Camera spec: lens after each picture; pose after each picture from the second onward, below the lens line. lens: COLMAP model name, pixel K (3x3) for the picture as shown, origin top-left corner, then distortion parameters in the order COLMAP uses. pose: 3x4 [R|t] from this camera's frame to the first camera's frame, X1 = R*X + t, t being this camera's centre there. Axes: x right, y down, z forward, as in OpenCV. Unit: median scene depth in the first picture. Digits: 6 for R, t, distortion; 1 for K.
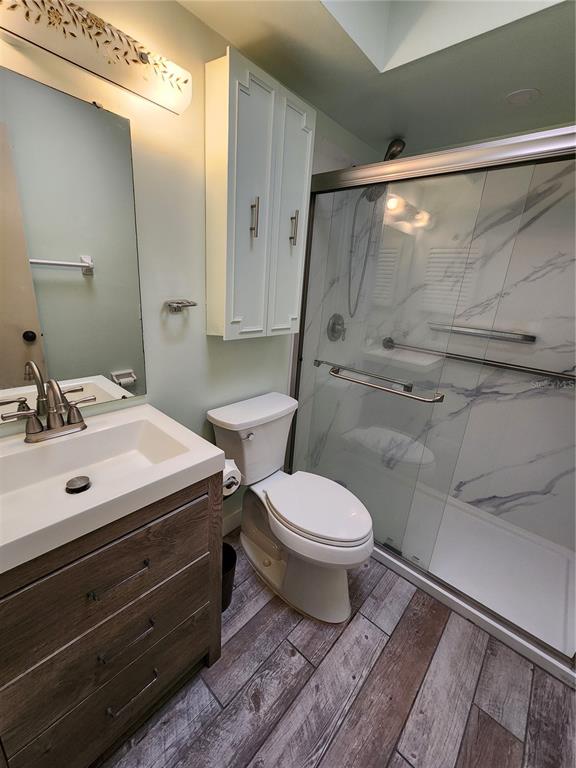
lens RADIAL K [[315.1, 0, 288.0], [0, 315.1, 382.6], [0, 0, 1]] dist [-0.001892, 0.000481]
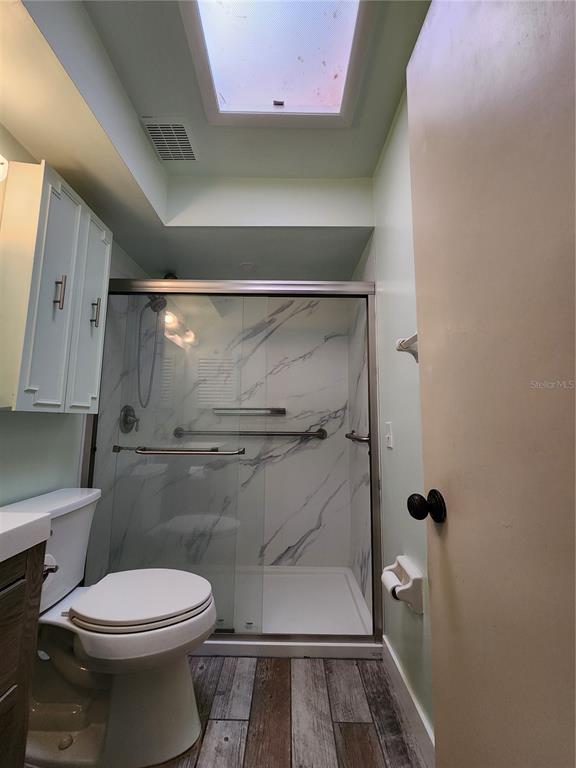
lens RADIAL K [[315.1, 0, 284.7], [0, 315.1, 383.8], [0, 0, 1]] dist [-0.001892, 0.000481]
pose [[0.750668, 0.018777, 0.660413, -0.178508], [0.237982, 0.924811, -0.296799, 0.181550], [-0.616330, 0.379964, 0.689757, -0.037531]]
